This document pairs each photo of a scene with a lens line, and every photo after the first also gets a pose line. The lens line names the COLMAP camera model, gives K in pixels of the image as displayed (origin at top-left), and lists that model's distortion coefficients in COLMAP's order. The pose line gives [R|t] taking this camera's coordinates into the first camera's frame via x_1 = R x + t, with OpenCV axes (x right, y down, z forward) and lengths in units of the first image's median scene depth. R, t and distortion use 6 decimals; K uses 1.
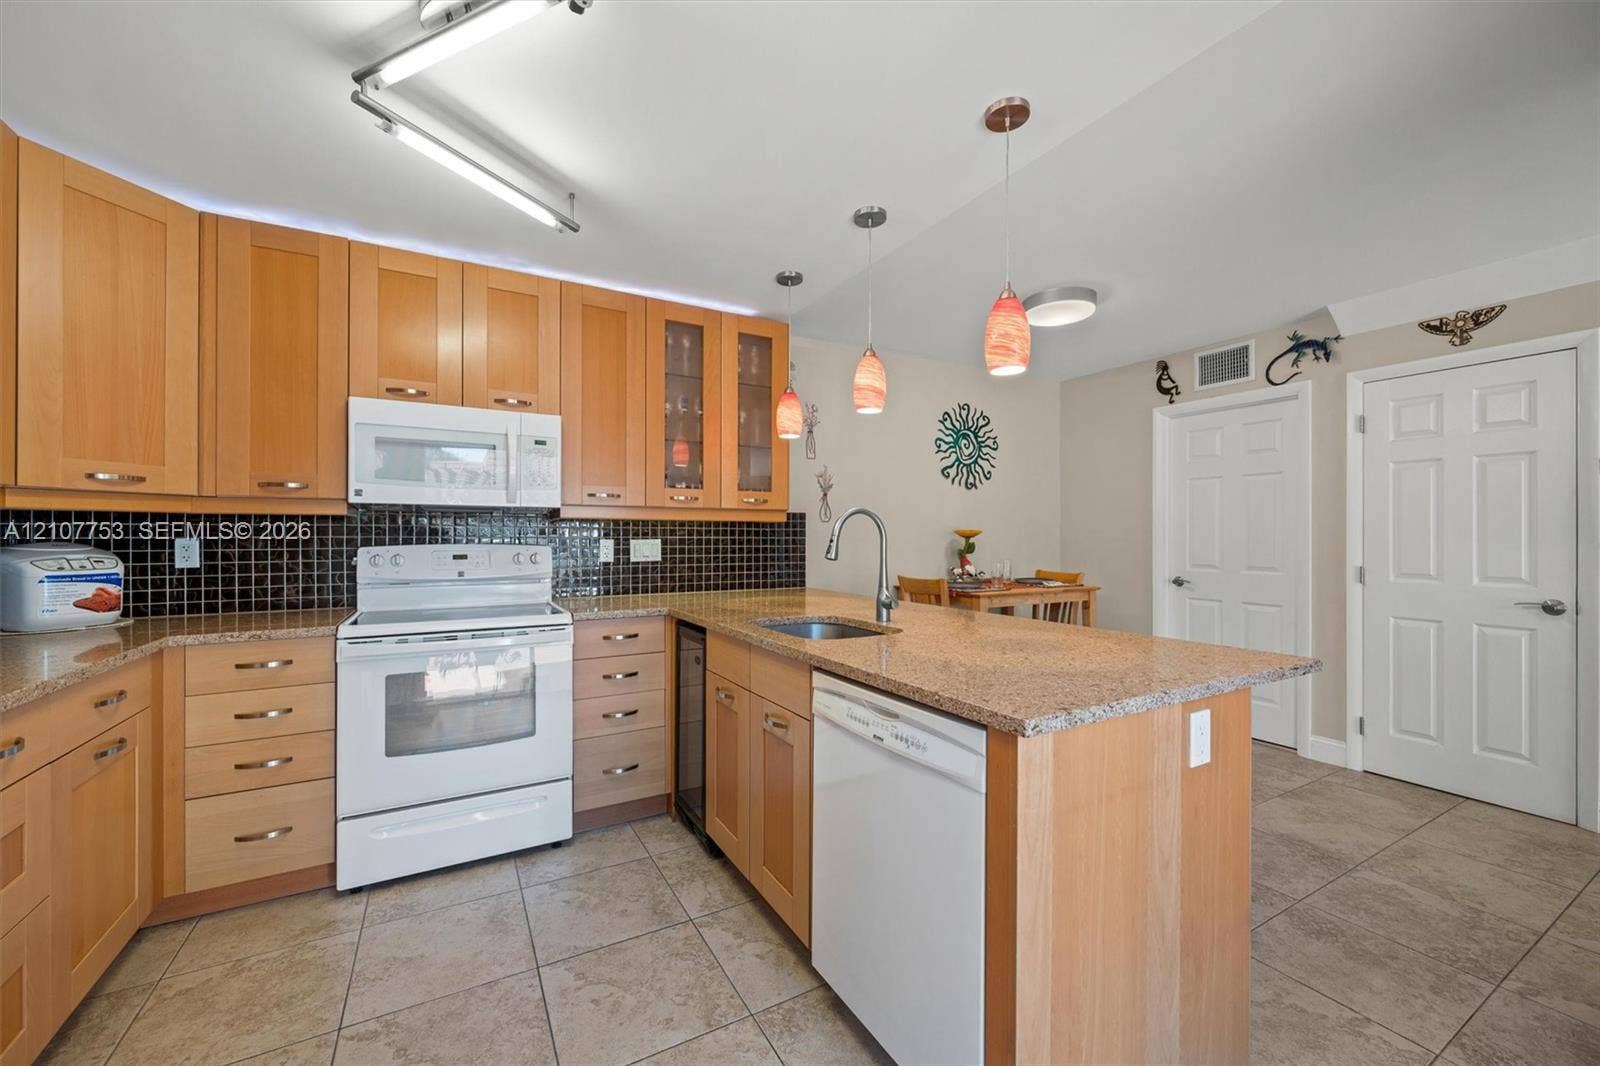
lens RADIAL K [[620.8, 0, 800.3], [0, 620.8, 534.6], [0, 0, 1]] dist [-0.008291, 0.001091]
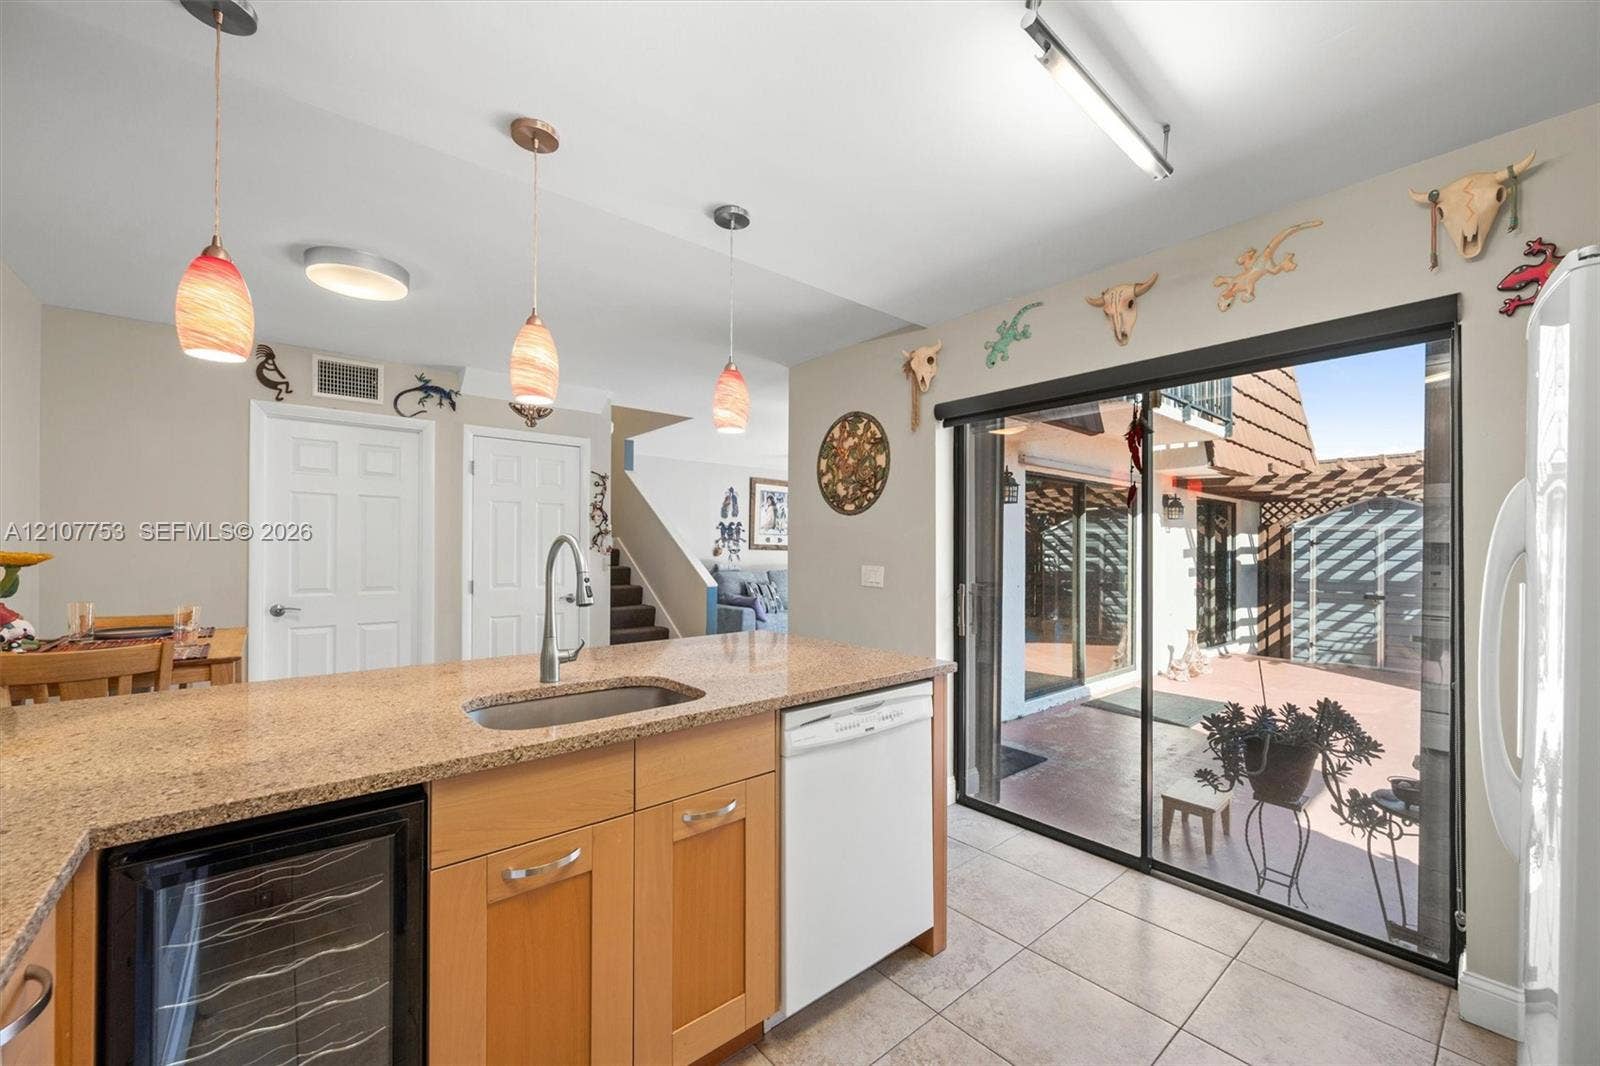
lens RADIAL K [[620.8, 0, 801.6], [0, 620.8, 545.4], [0, 0, 1]] dist [-0.008291, 0.001091]
pose [[-0.179742, 0.005574, 0.983698, -0.425133], [-0.006715, 0.999954, -0.006893, -0.015324], [-0.983691, -0.007845, -0.179697, 0.527699]]
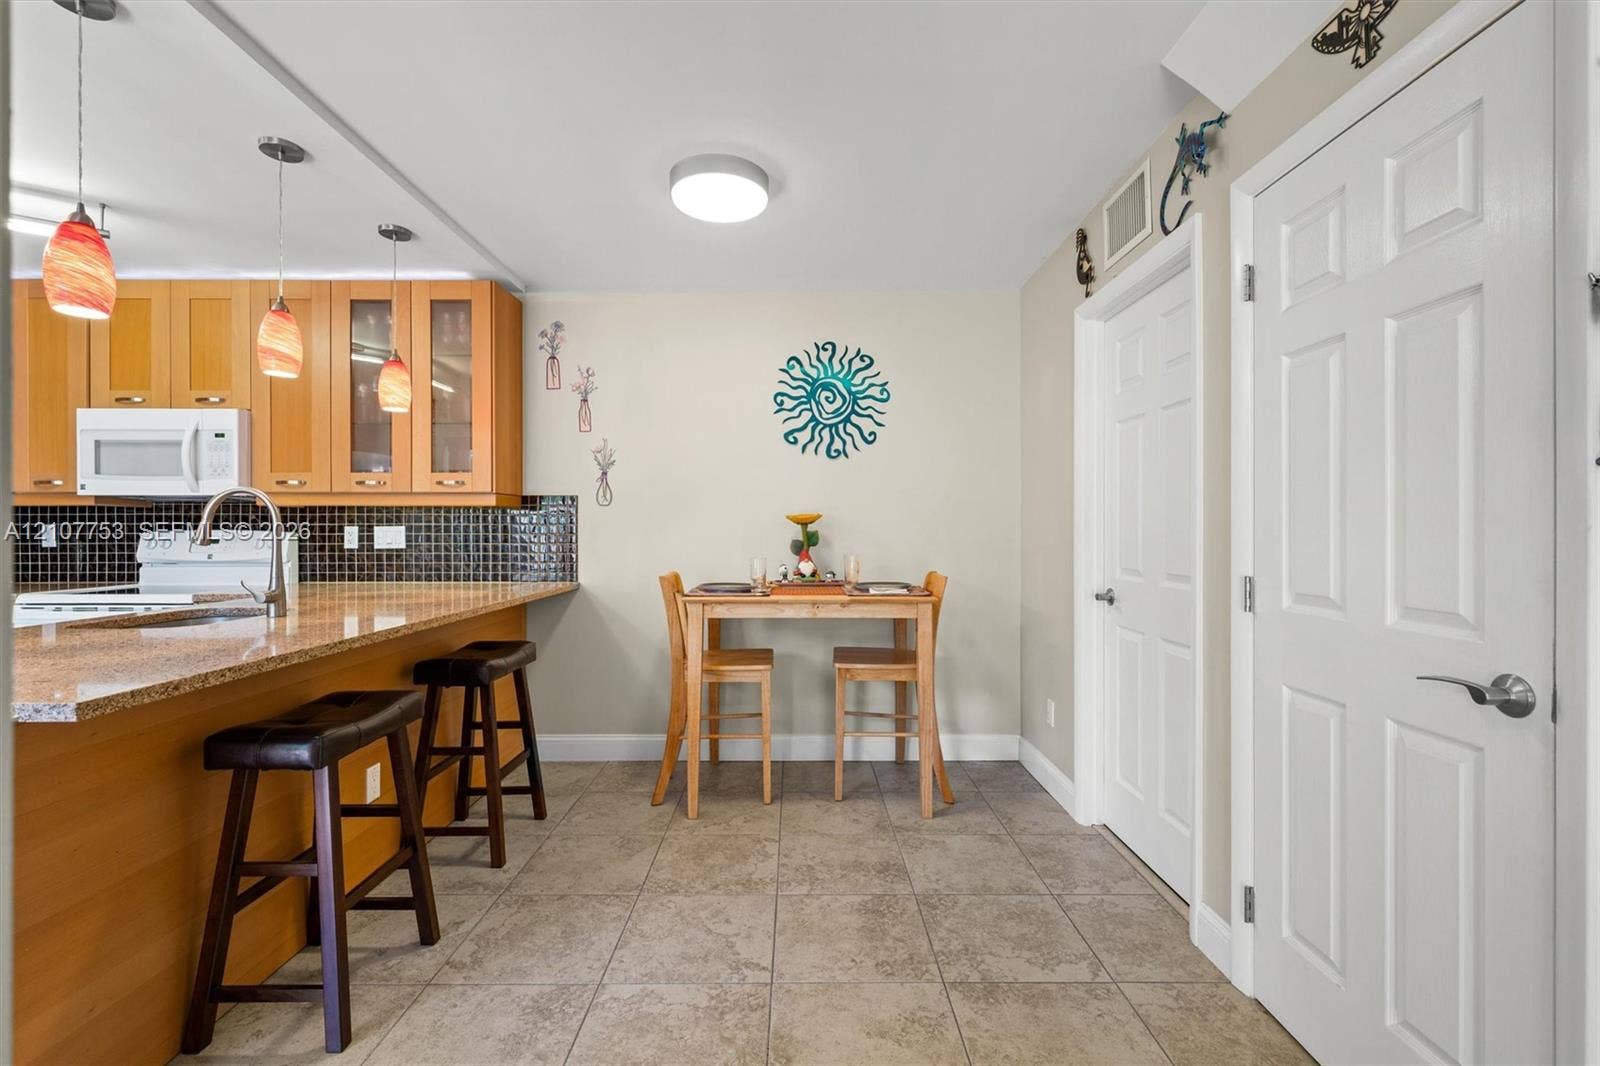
lens RADIAL K [[701.6, 0, 807.4], [0, 701.6, 532.9], [0, 0, 1]] dist [-0.007298, -0.000759]
pose [[0.876593, 0.000935, -0.481232, 0.813586], [0.002158, 0.999980, 0.005874, 0.012499], [0.481228, -0.006187, 0.876574, 0.327734]]
